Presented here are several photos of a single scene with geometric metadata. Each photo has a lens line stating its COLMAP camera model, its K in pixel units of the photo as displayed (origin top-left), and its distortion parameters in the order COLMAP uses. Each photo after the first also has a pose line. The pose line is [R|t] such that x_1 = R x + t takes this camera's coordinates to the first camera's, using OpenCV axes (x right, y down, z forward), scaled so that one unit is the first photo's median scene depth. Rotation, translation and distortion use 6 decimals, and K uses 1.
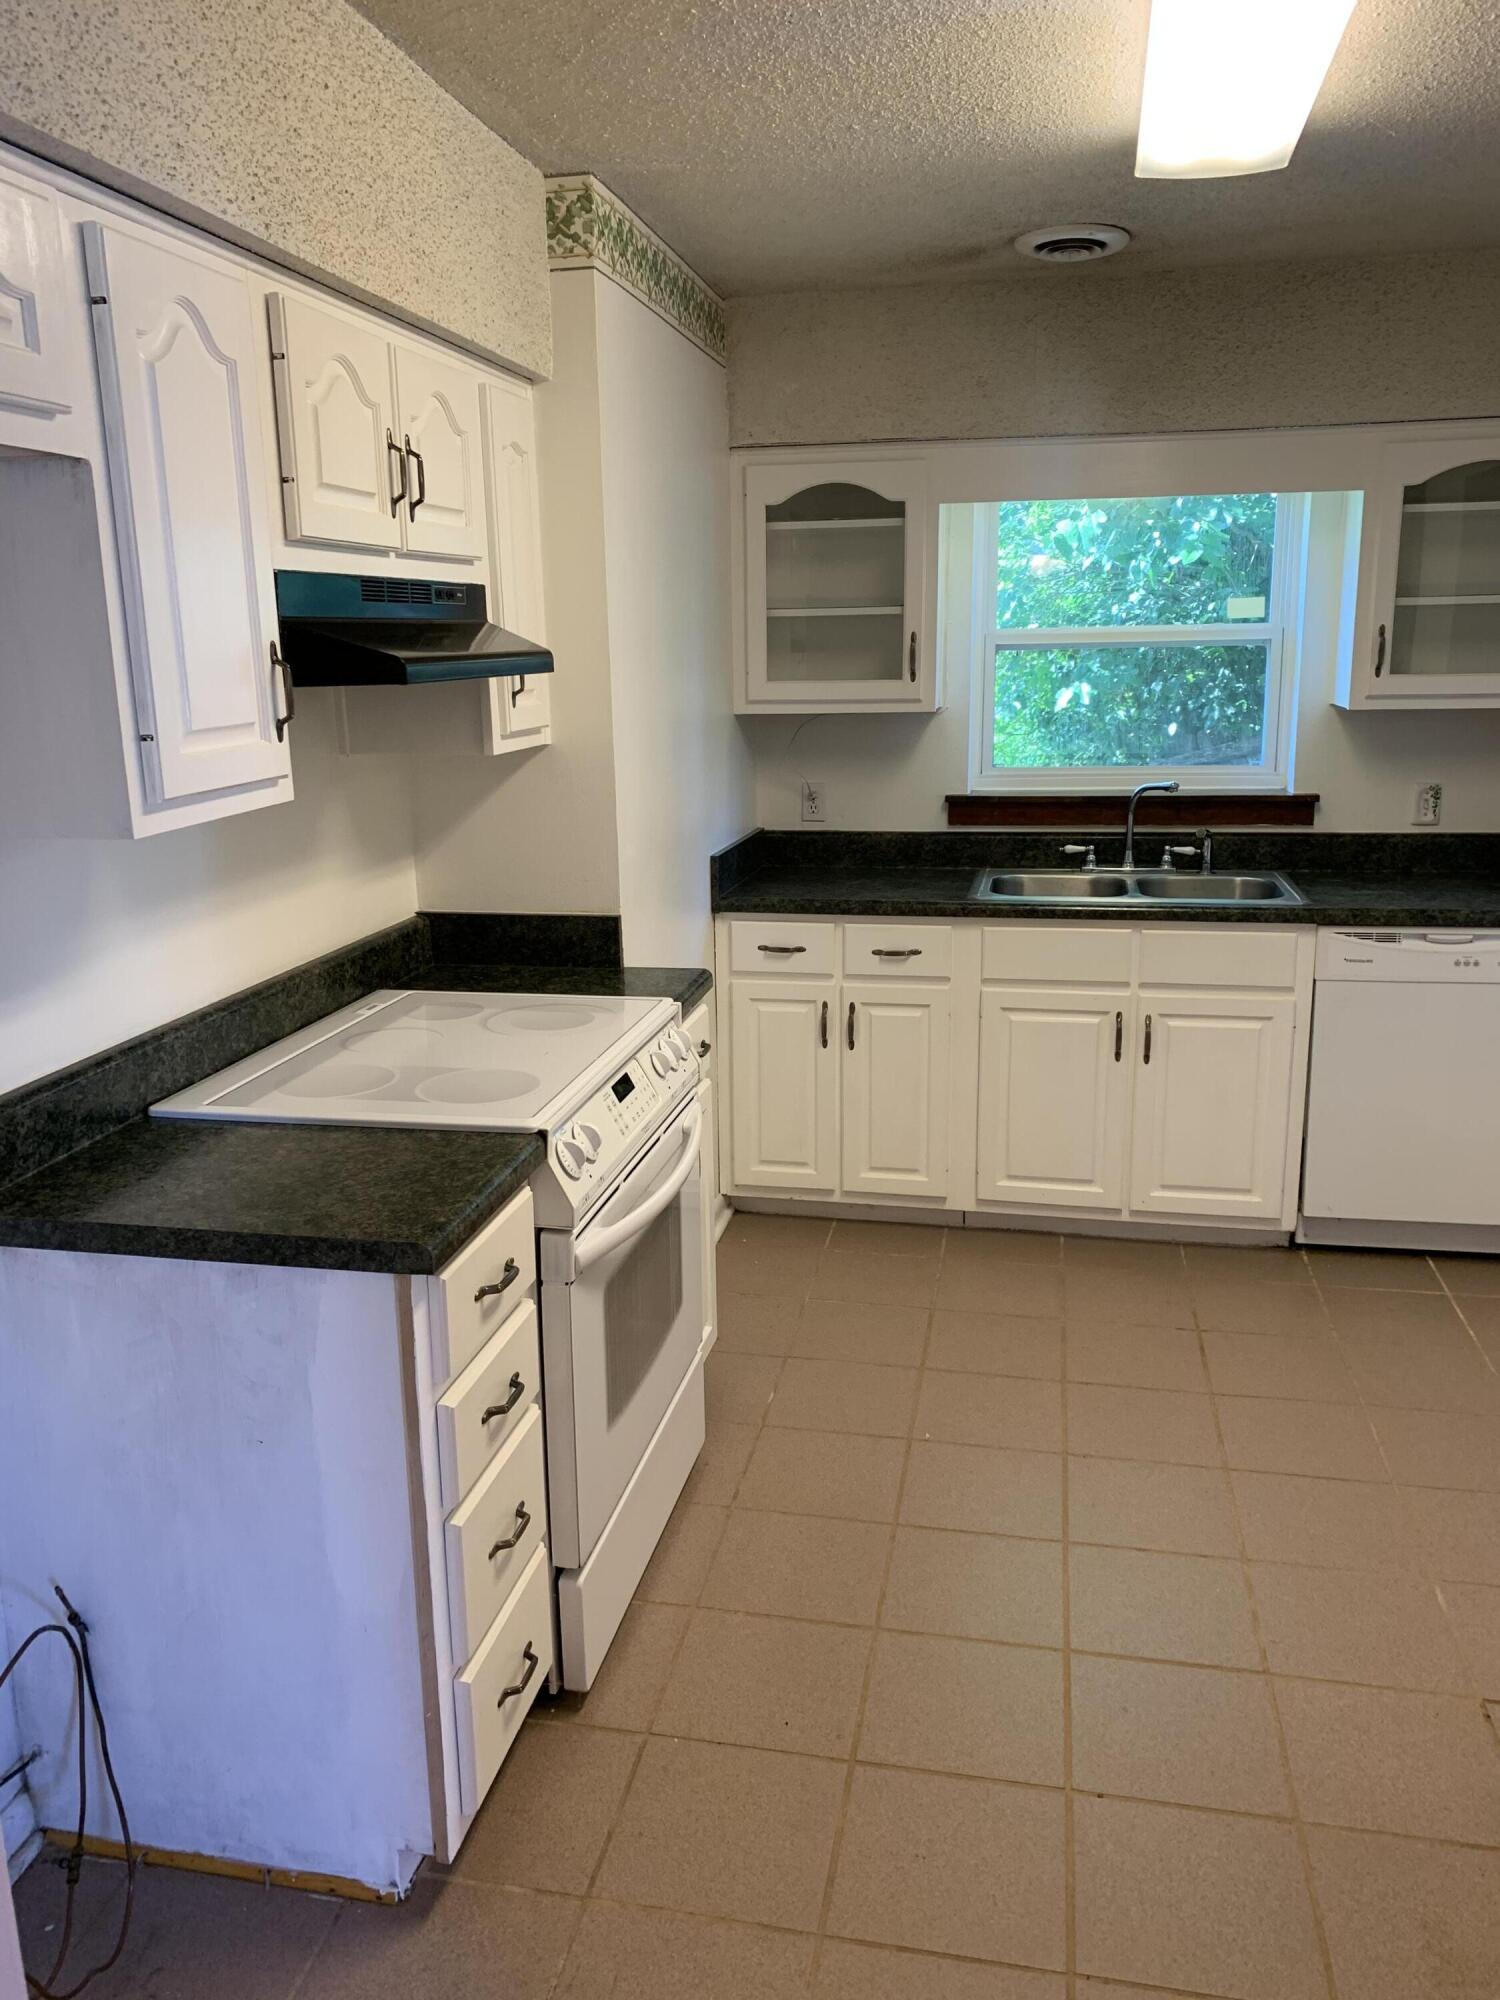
lens RADIAL K [[1519.5, 0, 744.5], [0, 1519.5, 1001.7], [0, 0, 1]] dist [0.029959, -0.032714]
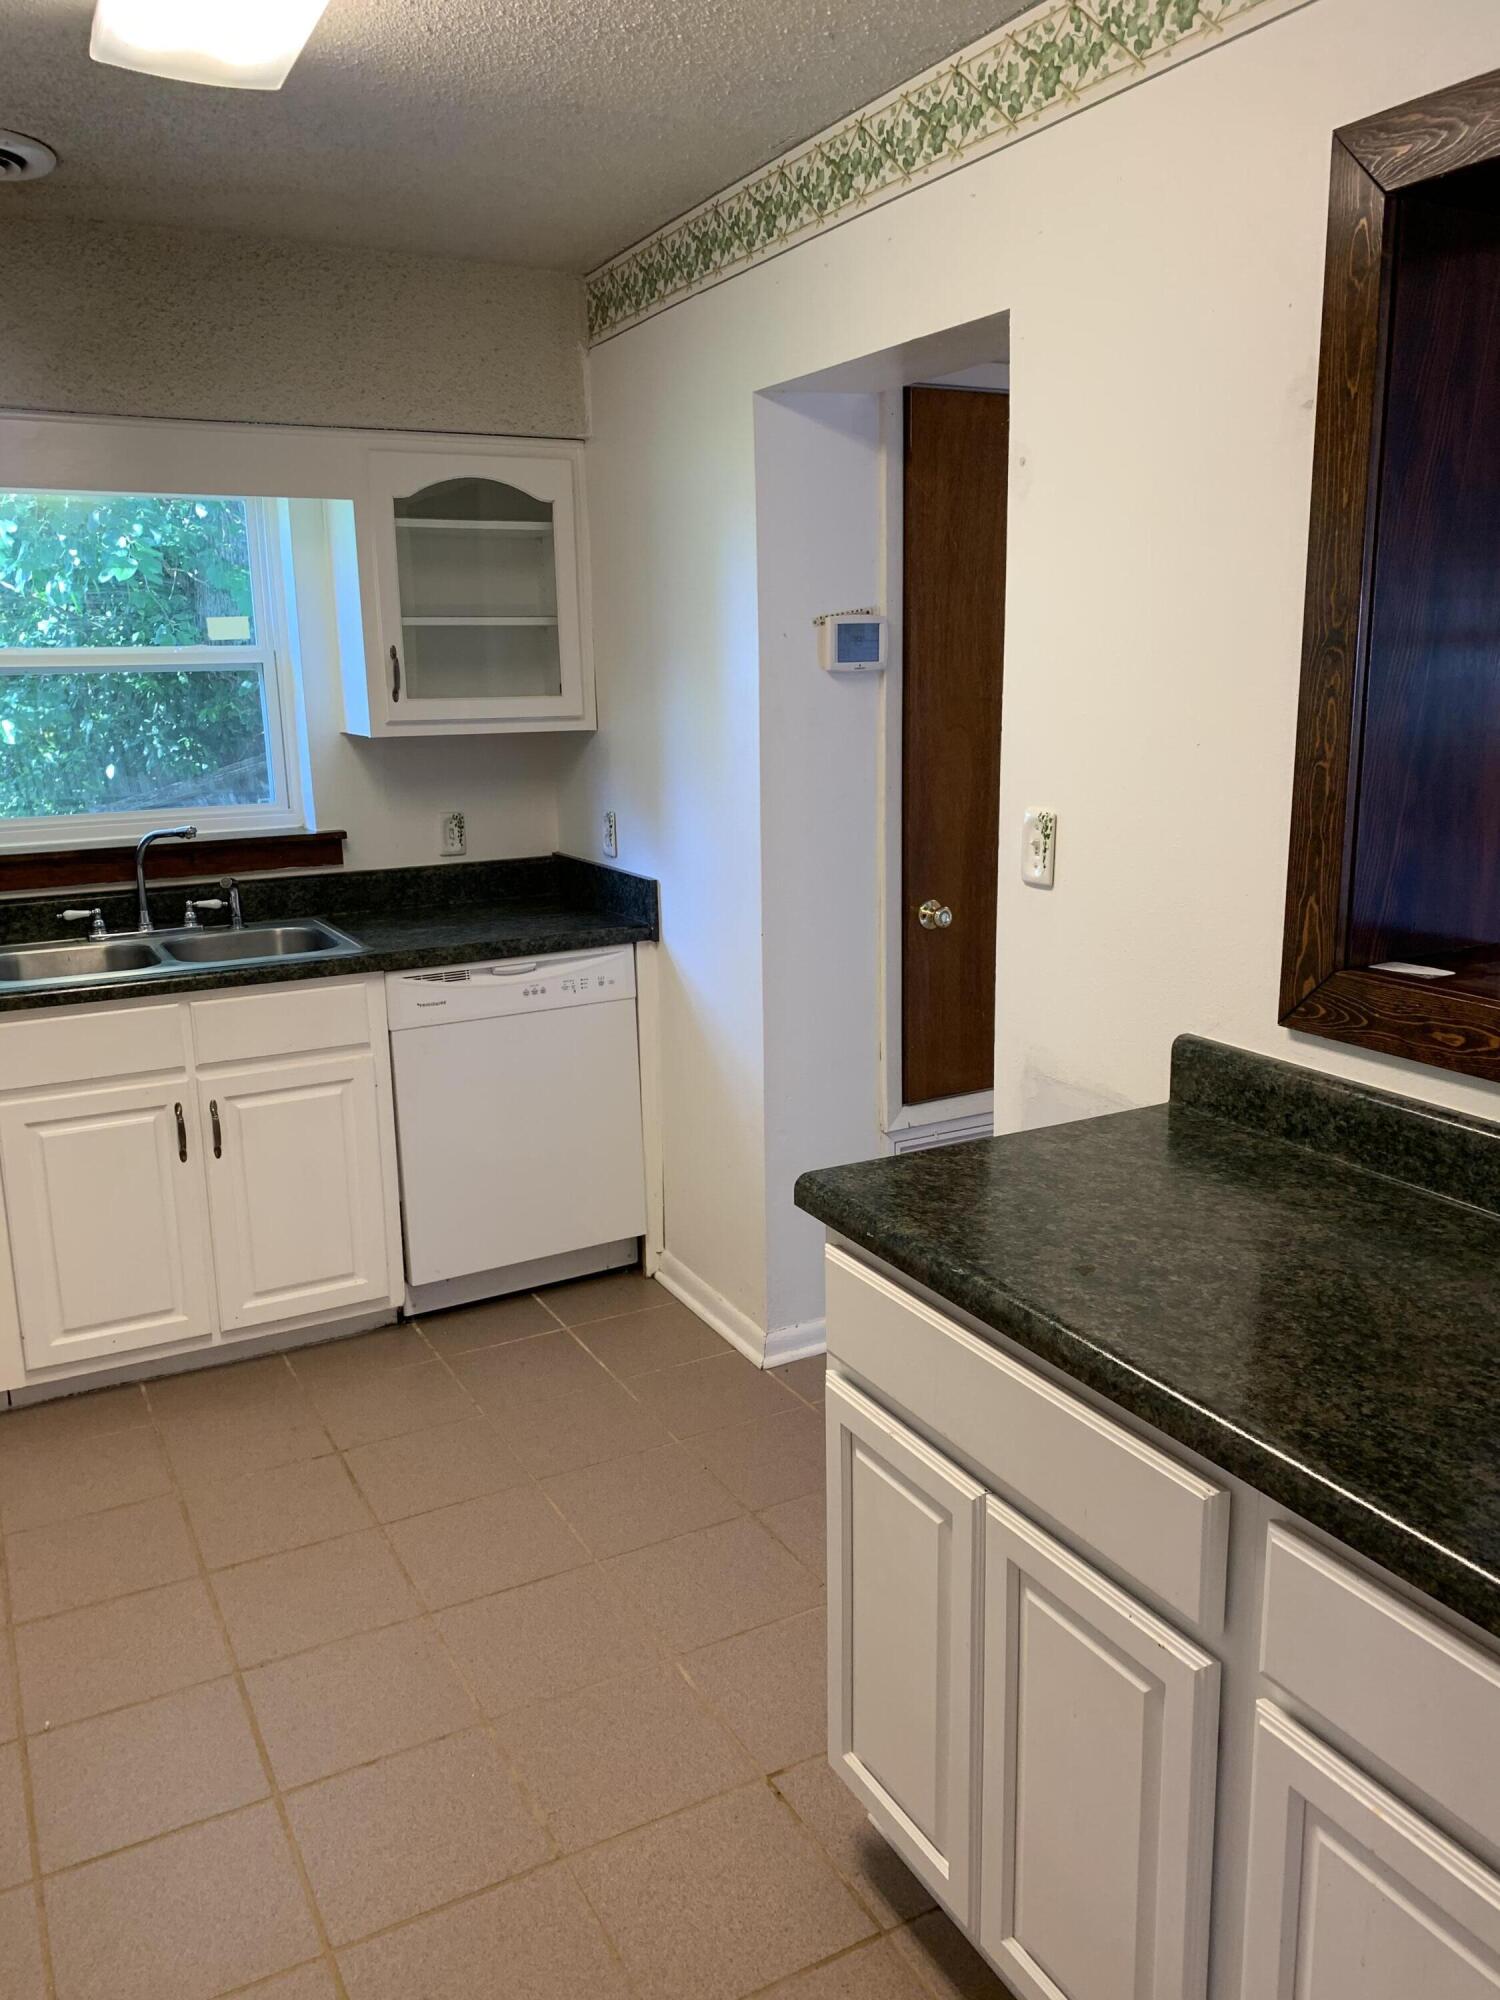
lens RADIAL K [[1519.5, 0, 744.5], [0, 1519.5, 1001.7], [0, 0, 1]] dist [0.029959, -0.032714]
pose [[0.770302, -0.135073, 0.623210, -0.025912], [0.152153, 0.988013, 0.026075, -0.021367], [-0.619261, 0.074738, 0.781620, 0.141889]]
